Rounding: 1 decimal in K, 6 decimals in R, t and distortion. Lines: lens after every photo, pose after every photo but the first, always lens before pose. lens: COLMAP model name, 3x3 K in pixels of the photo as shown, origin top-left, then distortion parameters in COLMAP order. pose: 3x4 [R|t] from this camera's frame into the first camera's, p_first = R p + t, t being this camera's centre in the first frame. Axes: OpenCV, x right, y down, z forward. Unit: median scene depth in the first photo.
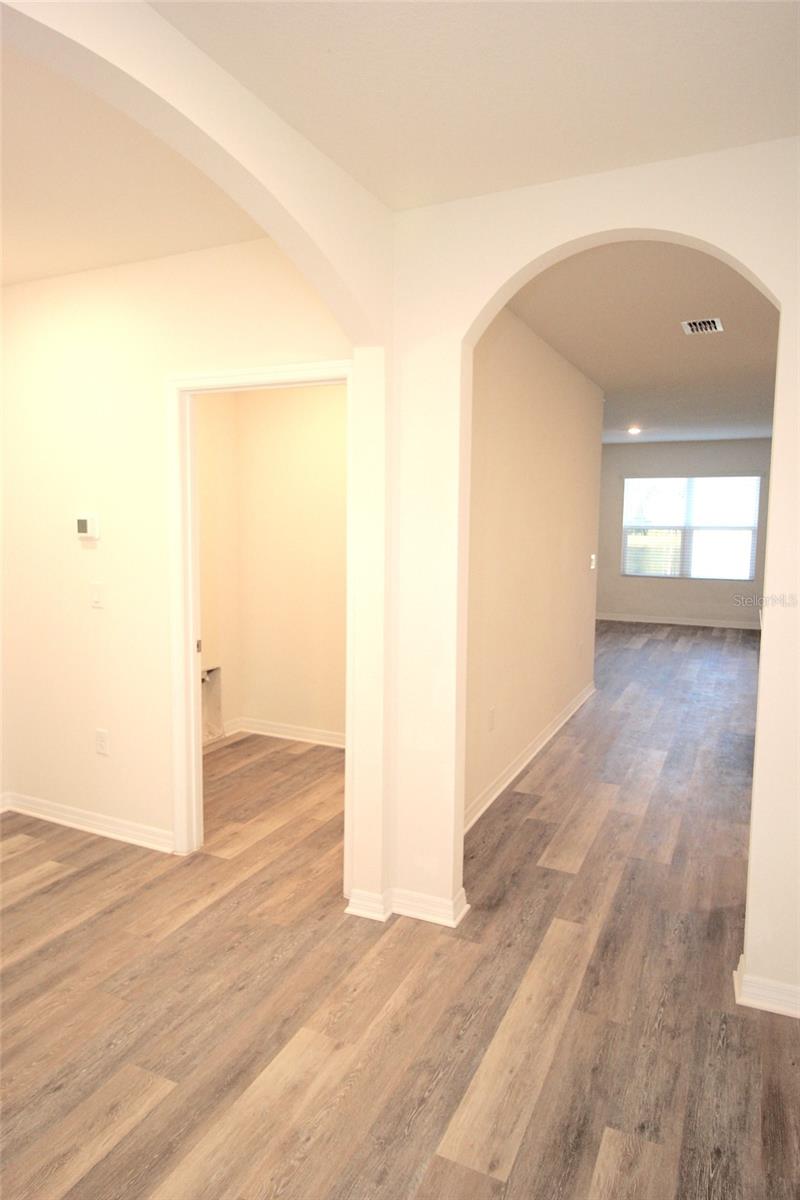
lens RADIAL K [[750.6, 0, 380.8], [0, 750.6, 596.8], [0, 0, 1]] dist [0.007392, -0.010922]
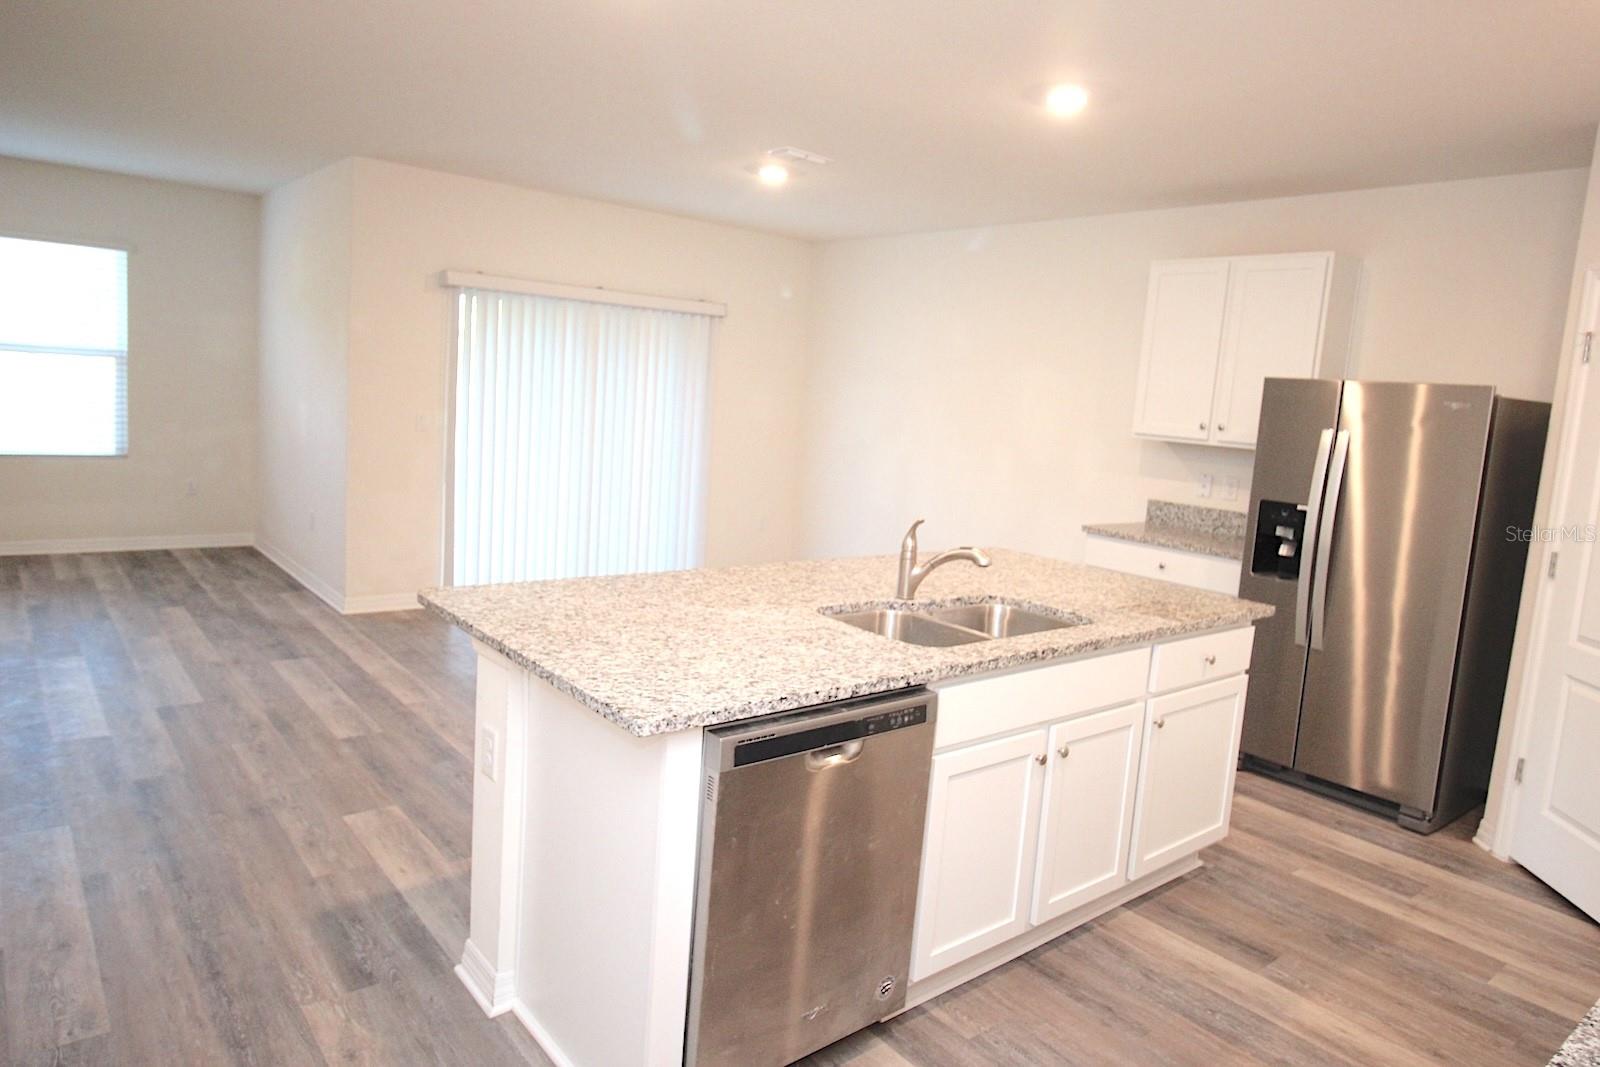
lens RADIAL K [[1000.8, 0, 799.3], [0, 1000.8, 508.7], [0, 0, 1]] dist [0.007392, -0.010922]
pose [[0.411788, -0.090565, 0.906768, 0.193529], [0.032040, 0.995873, 0.084915, -0.091252], [-0.910716, -0.005914, 0.412990, 0.926037]]
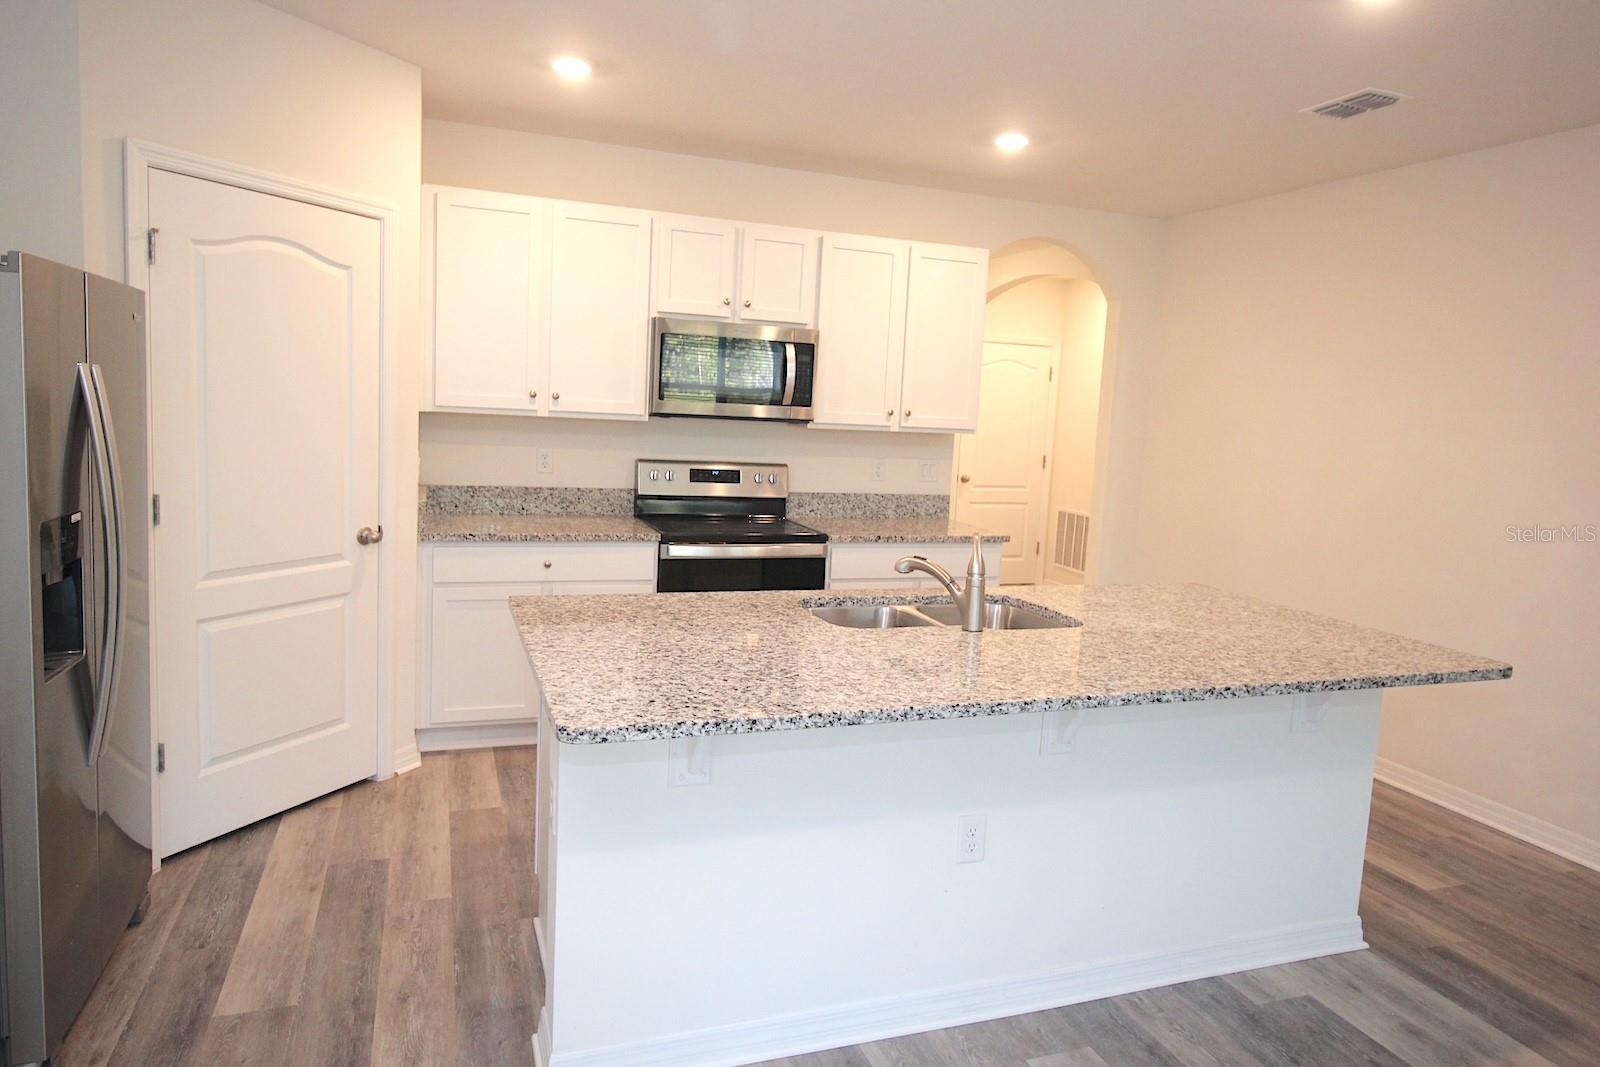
lens RADIAL K [[1000.5, 0, 801.7], [0, 1000.5, 507.2], [0, 0, 1]] dist [0.010278, -0.013125]
pose [[-0.688251, 0.030752, -0.724821, 1.674629], [-0.134718, 0.976306, 0.169343, -0.143776], [0.712855, 0.214196, -0.667801, 1.609242]]
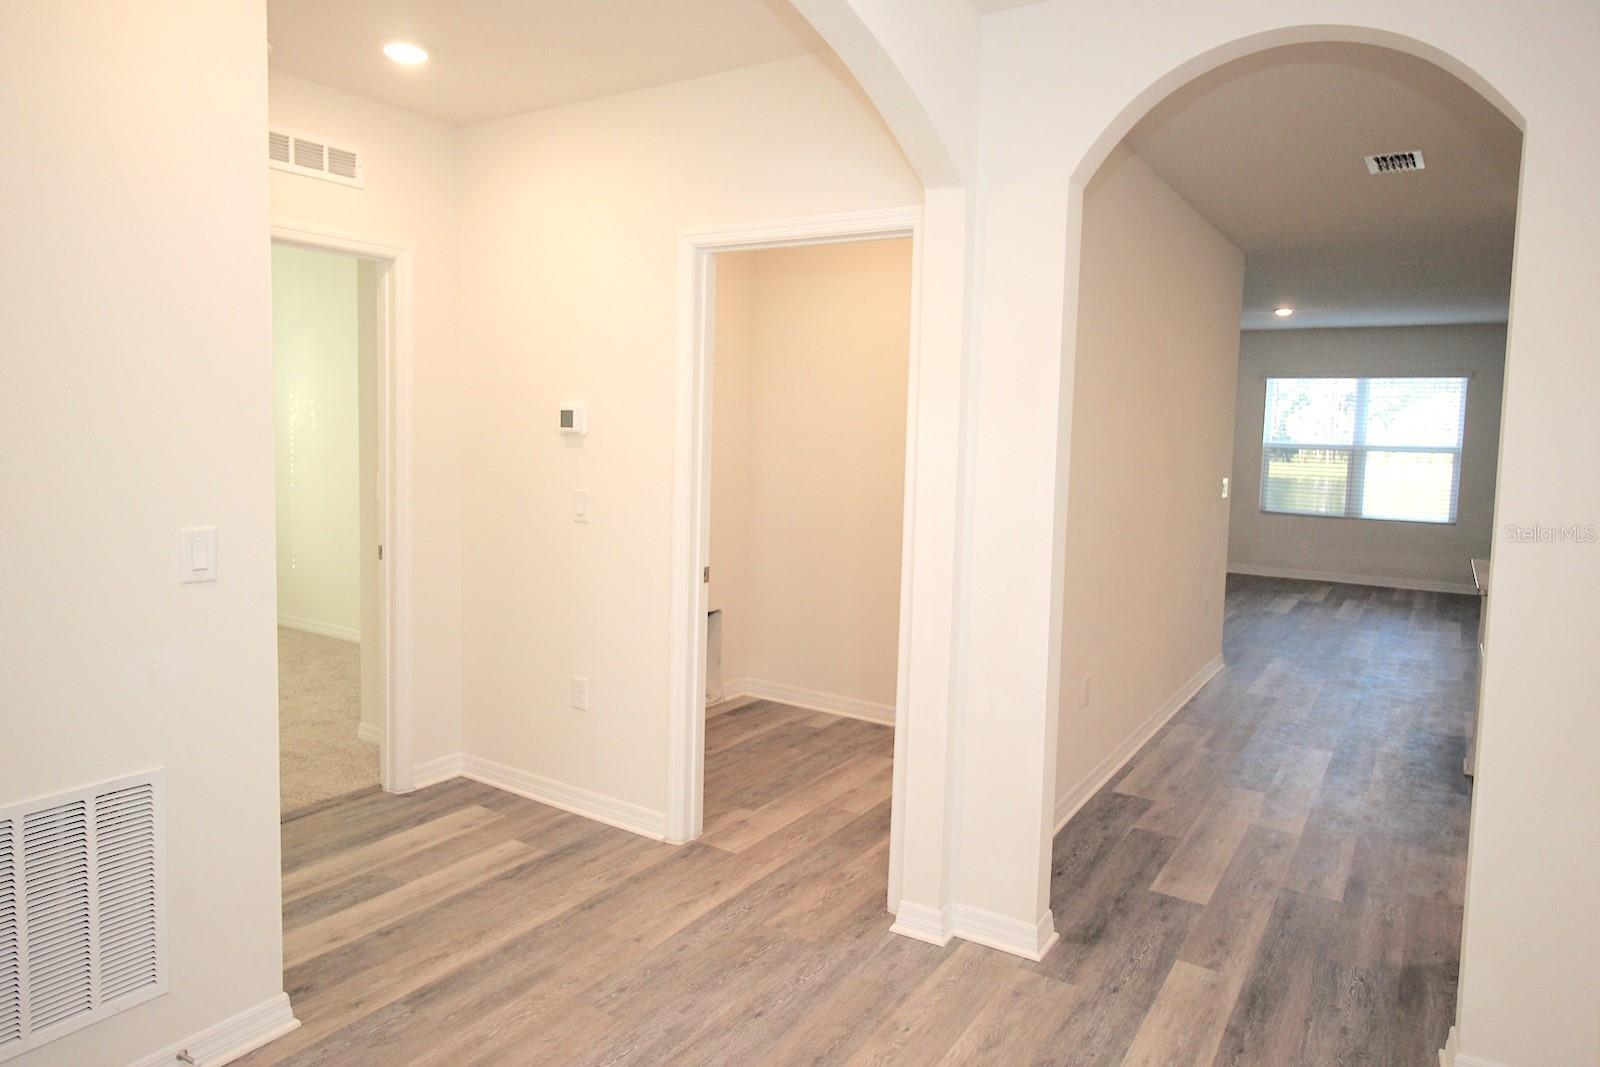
lens RADIAL K [[1000.8, 0, 799.3], [0, 1000.8, 508.7], [0, 0, 1]] dist [0.007392, -0.010922]
pose [[0.993064, 0.027602, -0.114291, -0.030009], [-0.030724, 0.999199, -0.025645, 0.021010], [0.113492, 0.028979, 0.993116, -0.020493]]
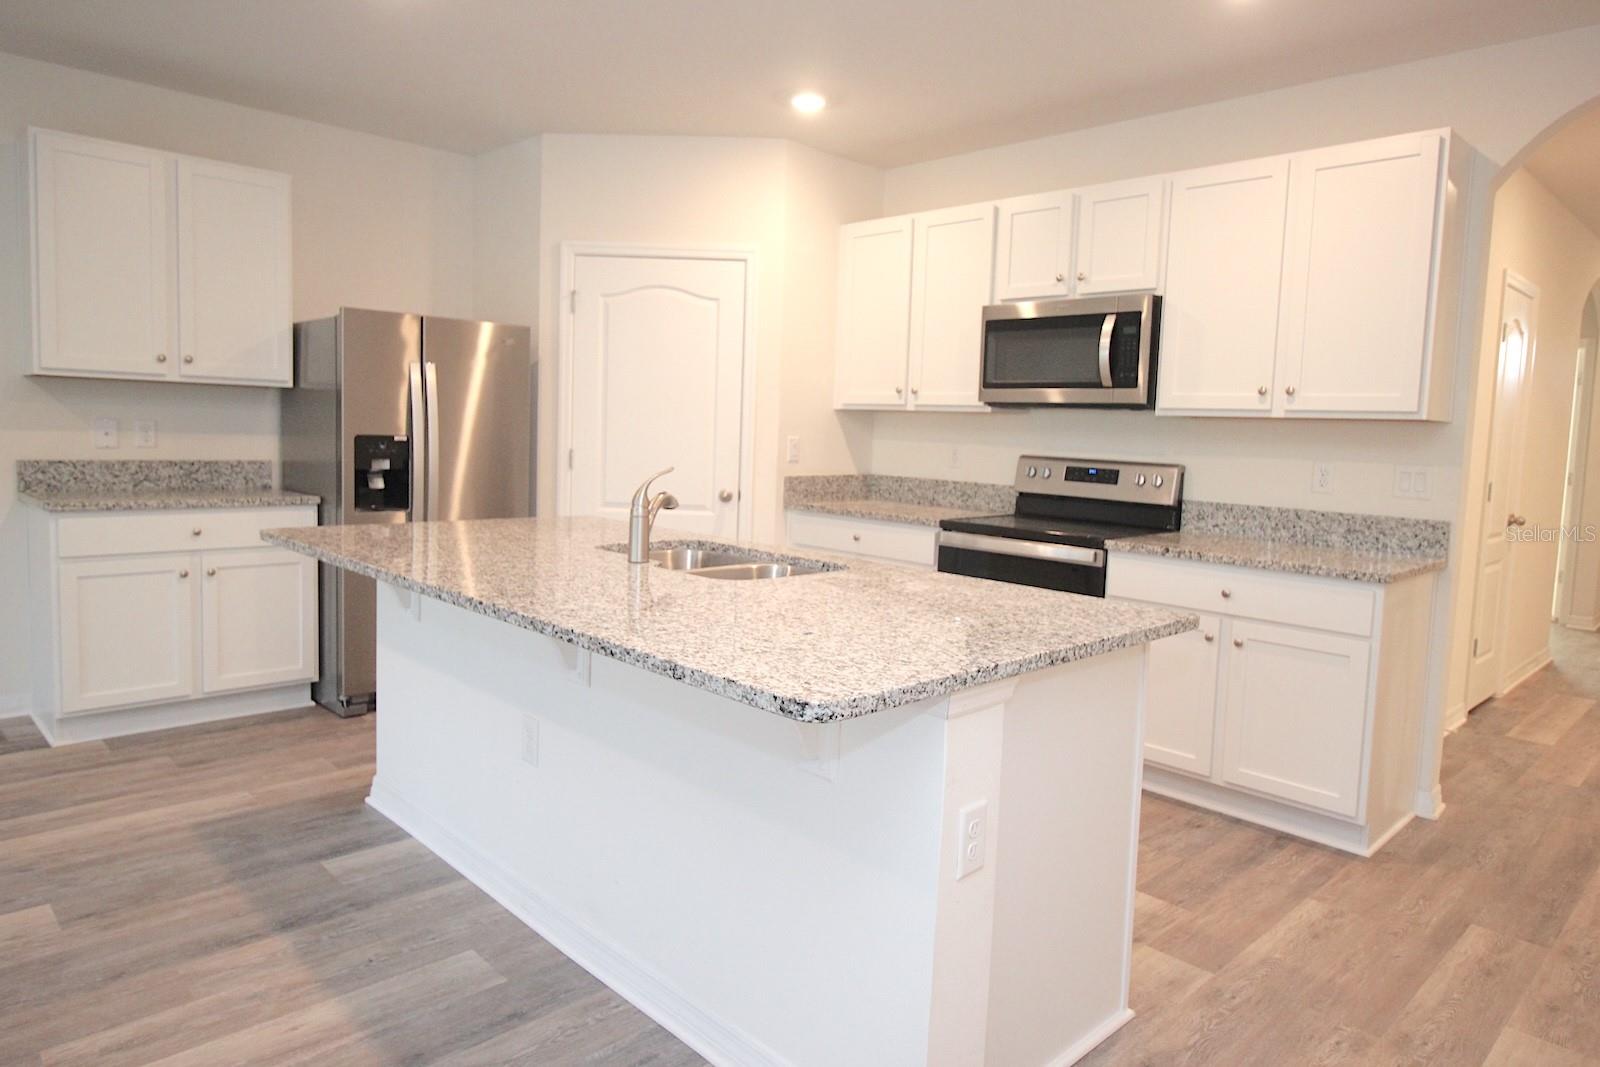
lens RADIAL K [[1000.8, 0, 799.3], [0, 1000.8, 508.7], [0, 0, 1]] dist [0.007392, -0.010922]
pose [[-0.940977, -0.071273, 0.330882, 0.650299], [-0.008797, 0.982398, 0.186593, -0.121275], [-0.338357, 0.172669, -0.925040, 1.867634]]
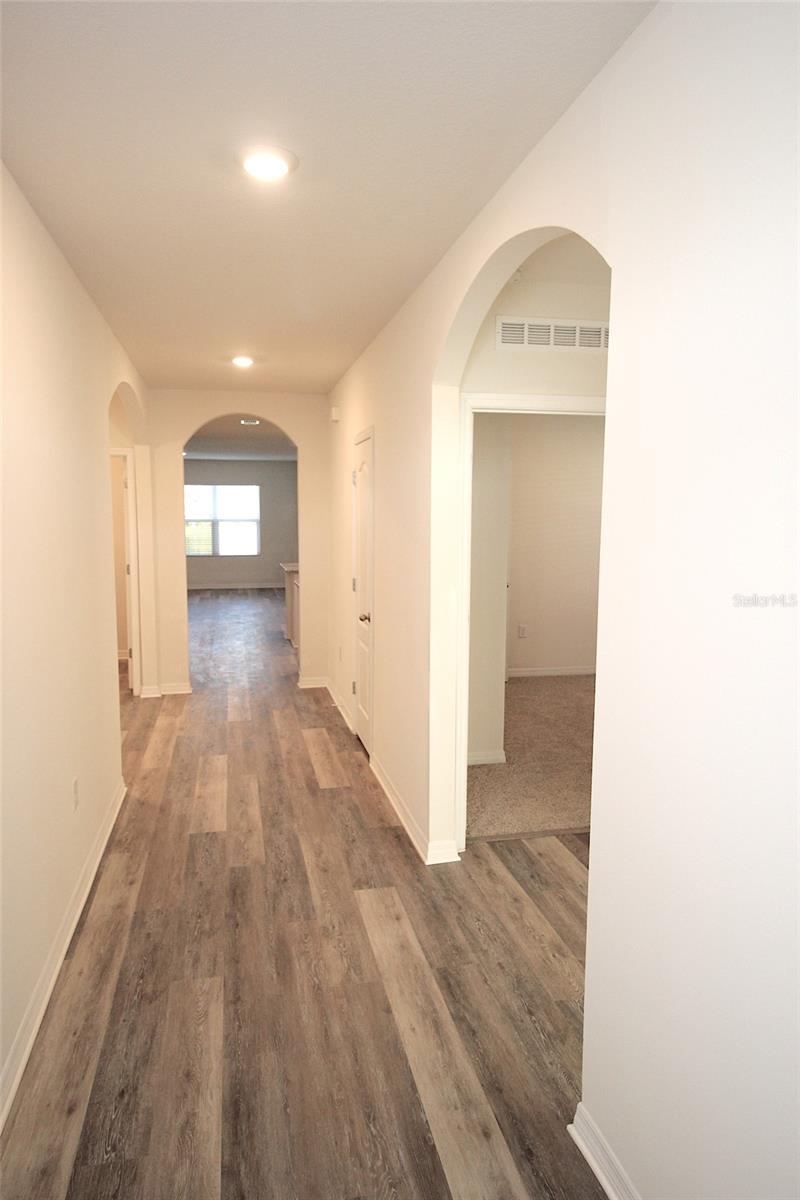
lens RADIAL K [[750.6, 0, 380.8], [0, 750.6, 596.8], [0, 0, 1]] dist [0.007392, -0.010922]
pose [[0.791925, -0.076940, 0.605752, -0.692074], [0.071400, 0.996893, 0.033277, 0.087684], [-0.606430, 0.016898, 0.794957, -1.022204]]
